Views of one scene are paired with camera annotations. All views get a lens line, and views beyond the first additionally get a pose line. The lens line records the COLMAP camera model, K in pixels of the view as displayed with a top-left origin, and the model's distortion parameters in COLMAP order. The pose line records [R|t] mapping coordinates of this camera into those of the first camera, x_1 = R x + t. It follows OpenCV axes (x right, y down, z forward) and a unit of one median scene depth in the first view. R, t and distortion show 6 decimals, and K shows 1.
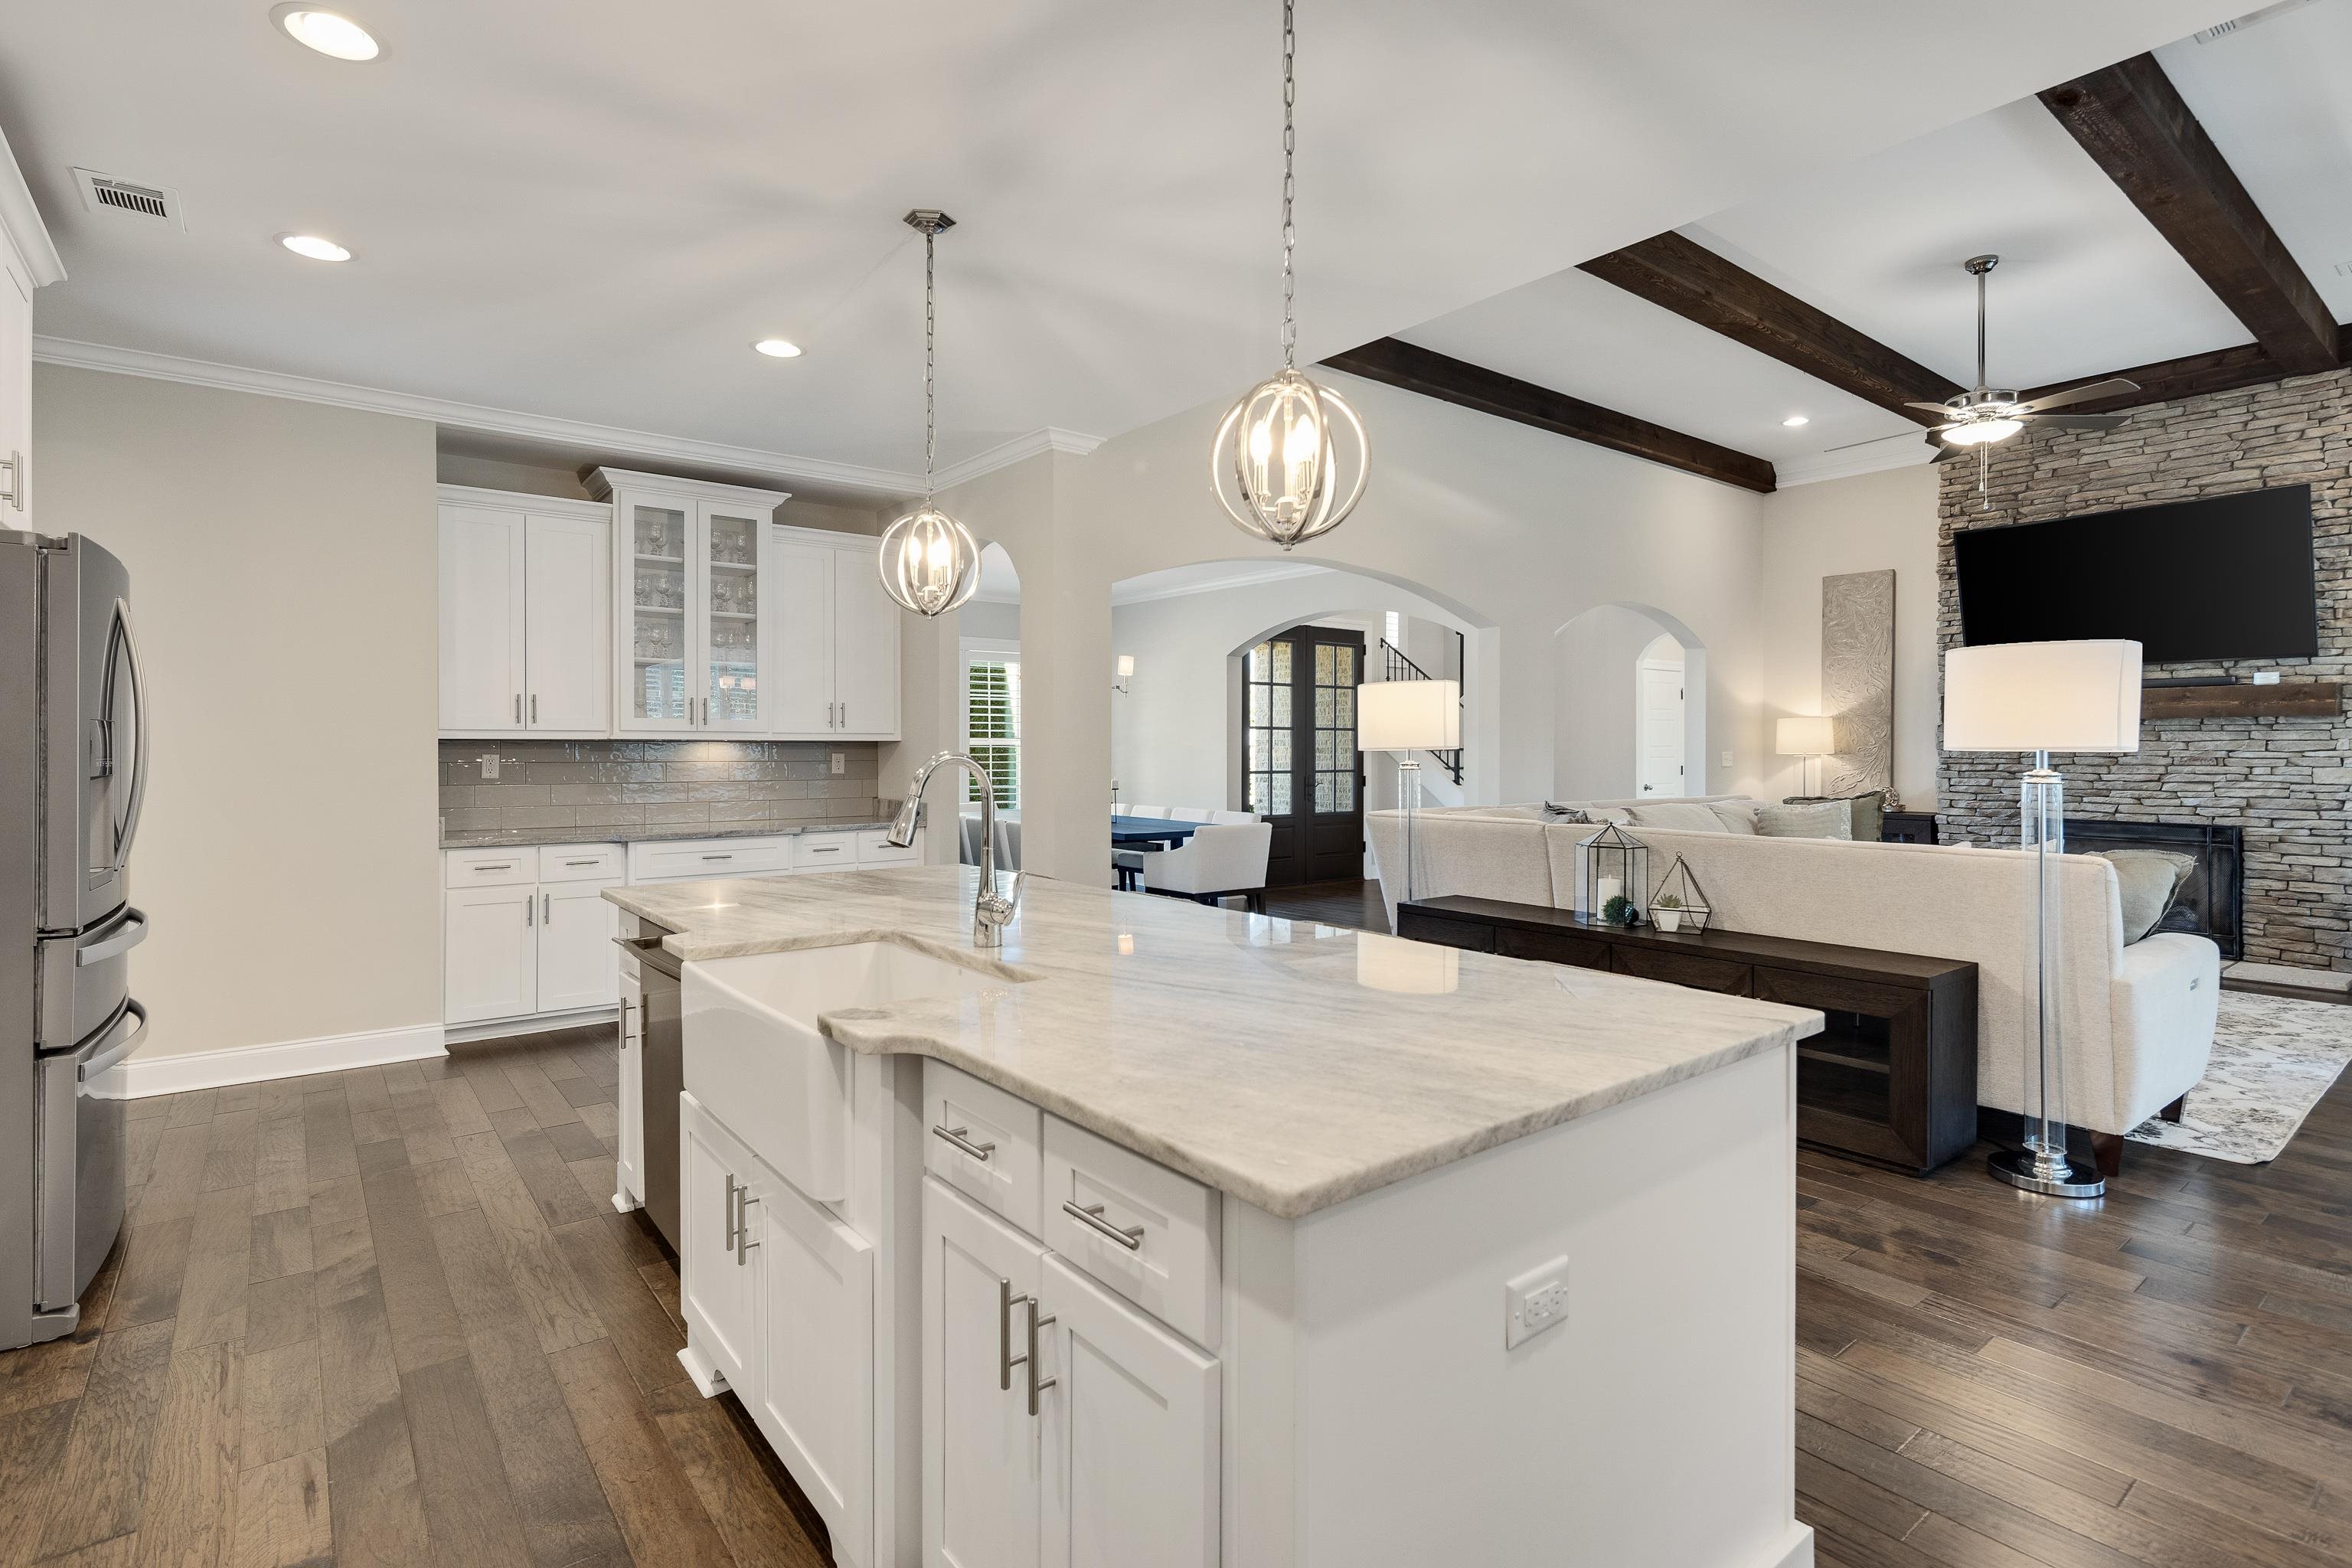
lens RADIAL K [[1134.7, 0, 1152.2], [0, 1134.7, 754.0], [0, 0, 1]] dist [-0.001062, -0.002018]
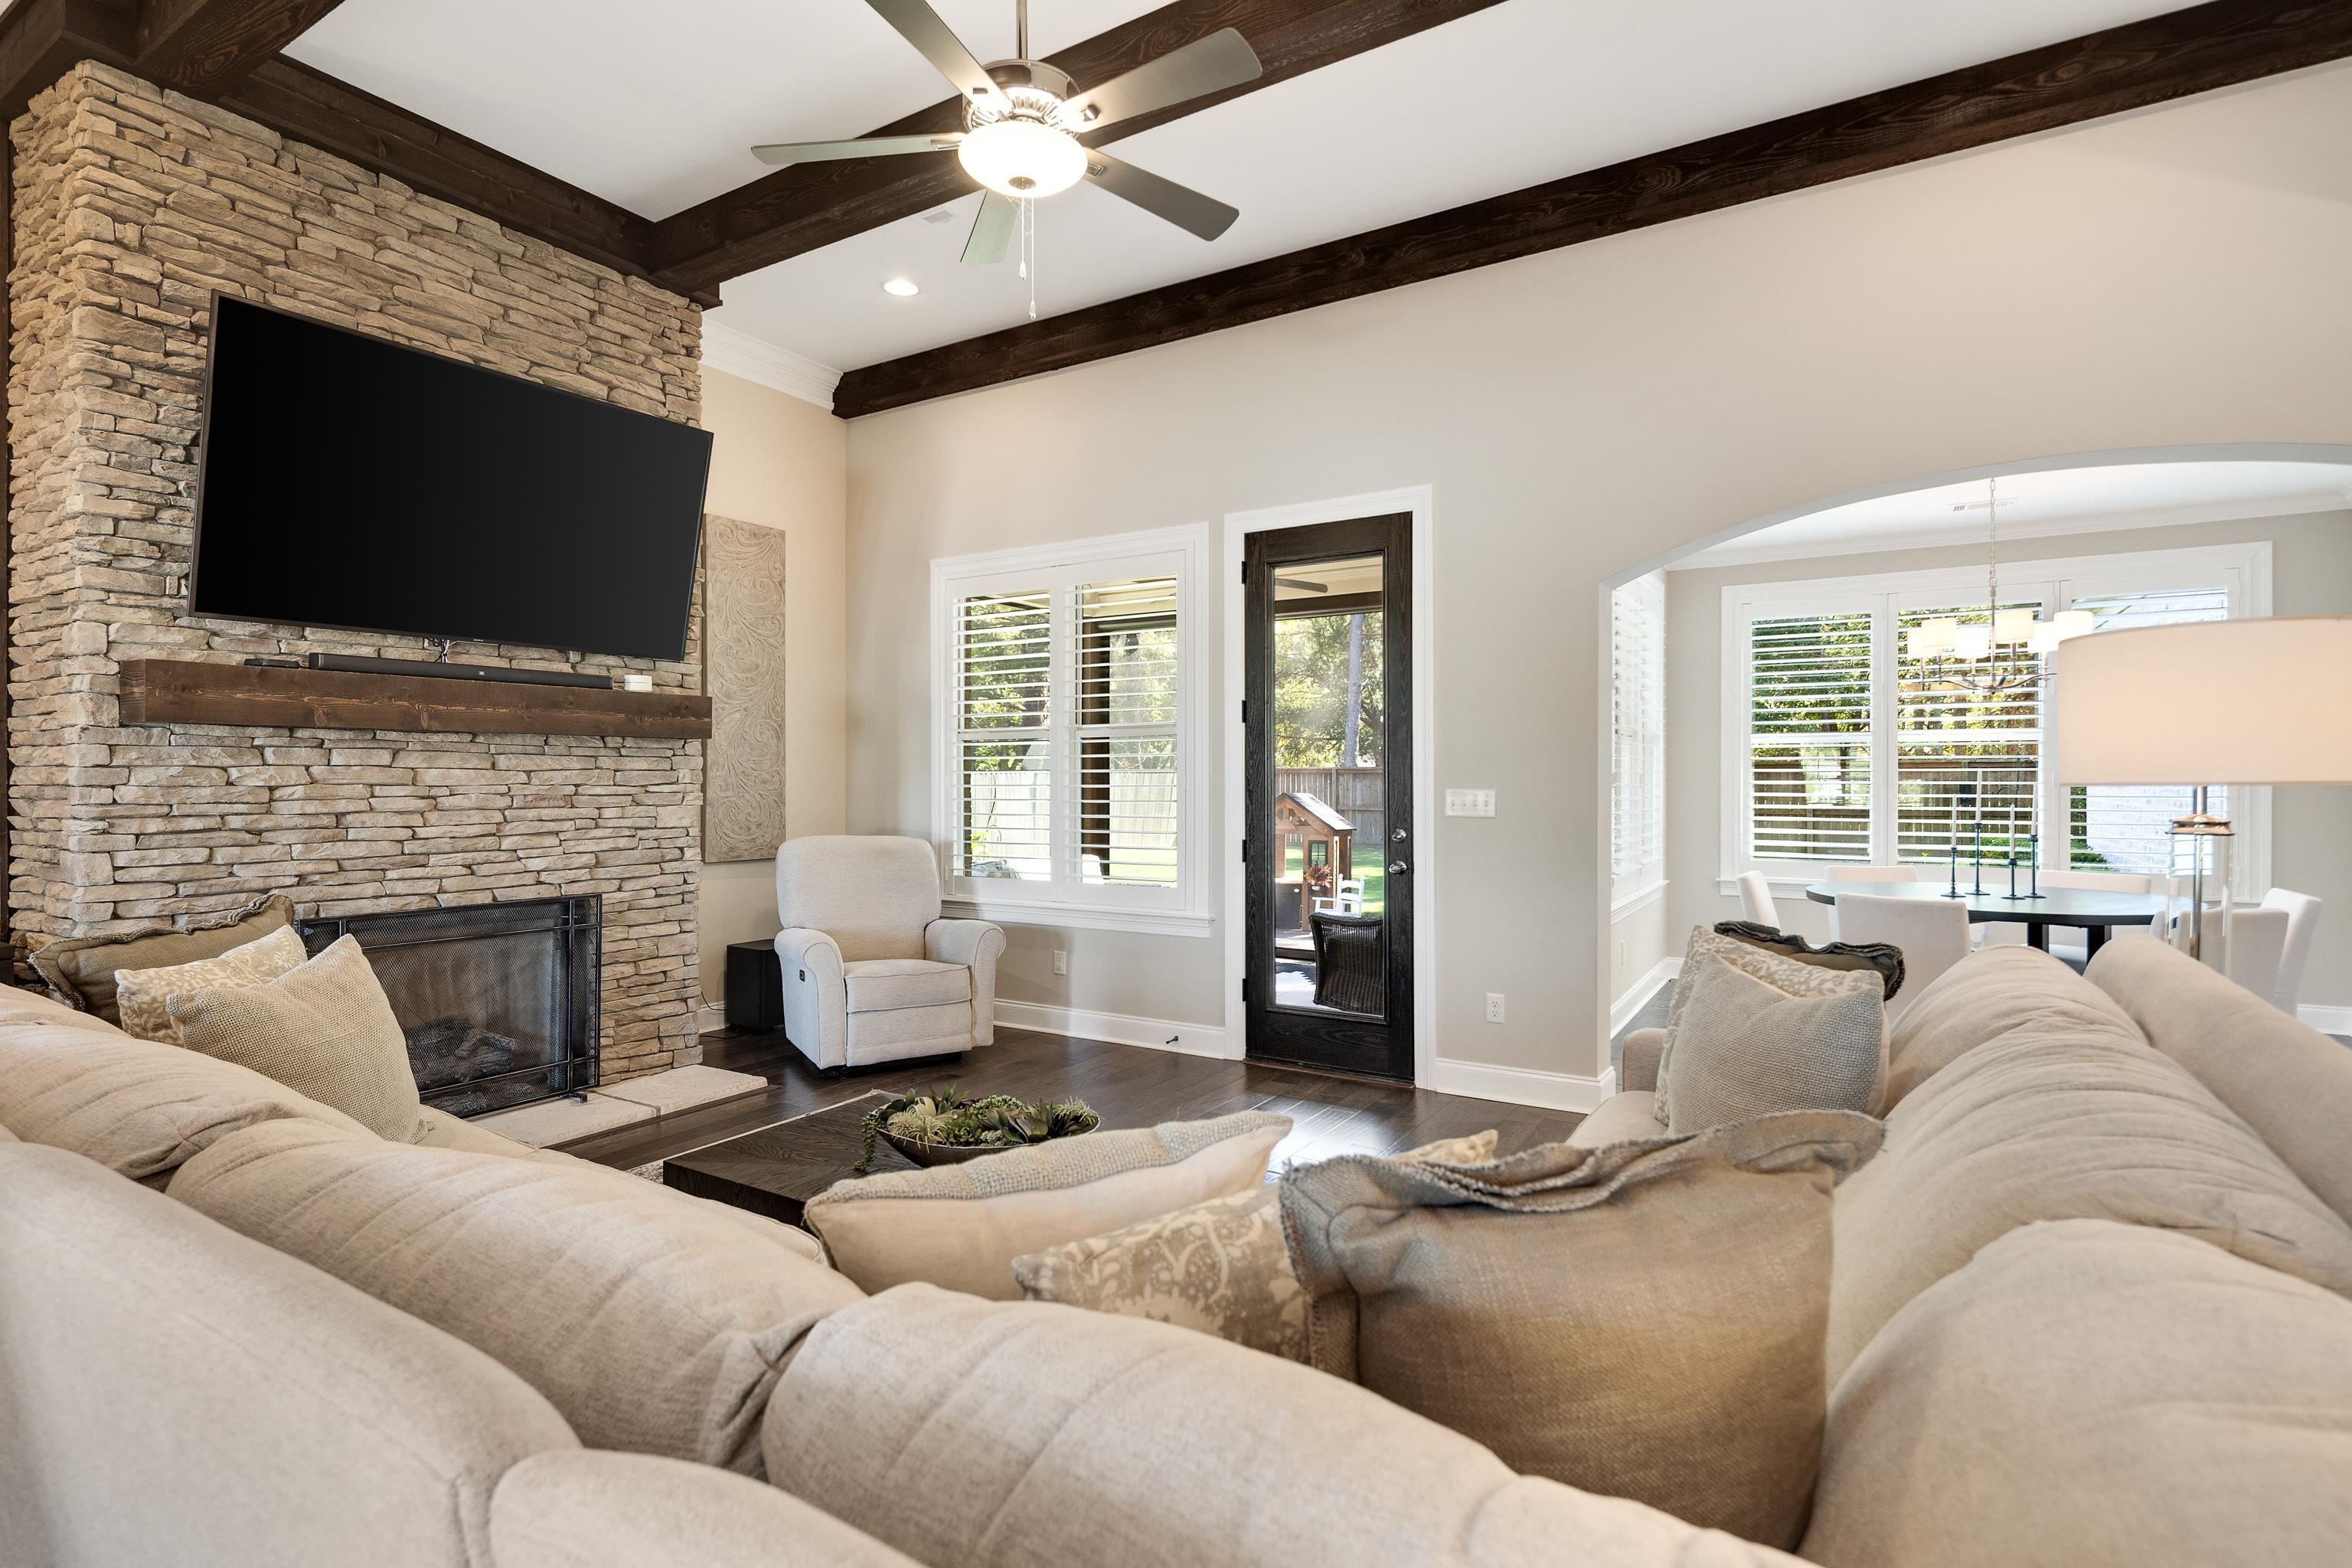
lens RADIAL K [[1132.0, 0, 1176.0], [0, 1132.0, 784.0], [0, 0, 1]] dist [-0.002530, -0.001802]
pose [[-0.356691, -0.003910, 0.934214, 0.181665], [0.004633, 0.999972, 0.005954, -0.005673], [-0.934211, 0.006453, -0.356663, 0.879881]]
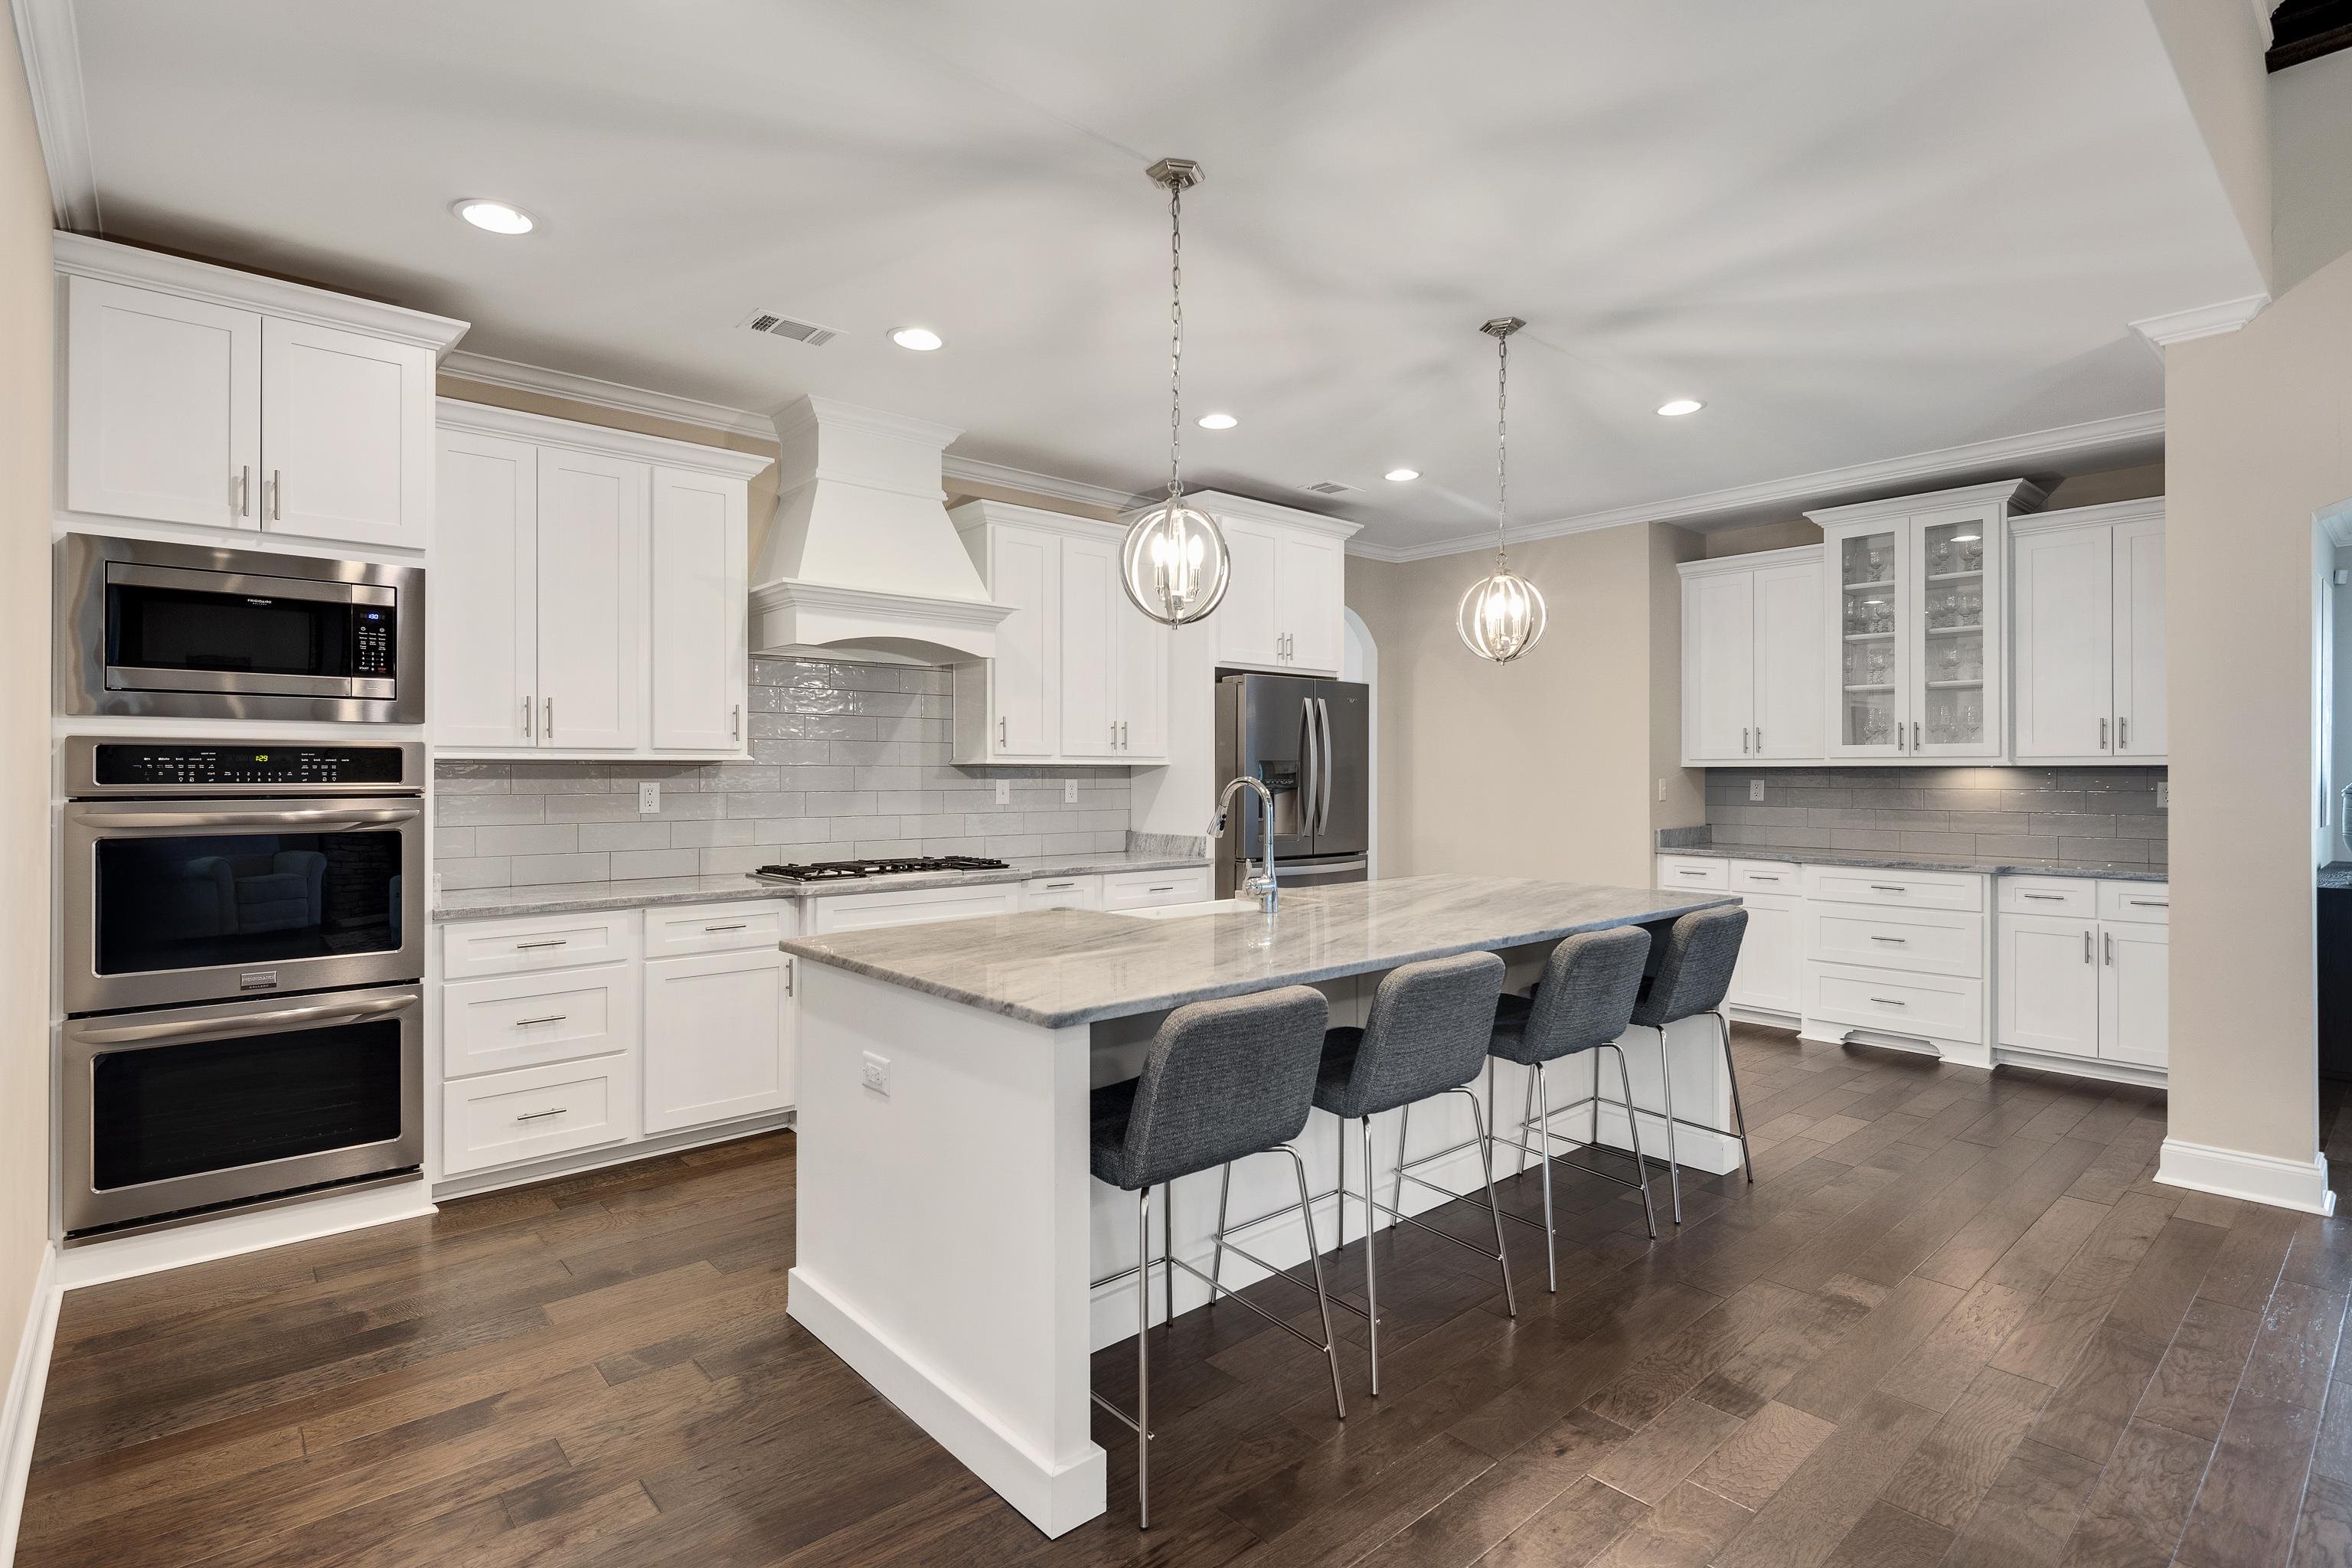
lens RADIAL K [[1135.2, 0, 1169.6], [0, 1135.2, 770.2], [0, 0, 1]] dist [0.000064, 0.001091]
pose [[0.067827, -0.004824, -0.997685, 0.422551], [-0.004359, 0.999977, -0.005132, -0.001096], [0.997688, 0.004697, 0.067805, 0.256256]]
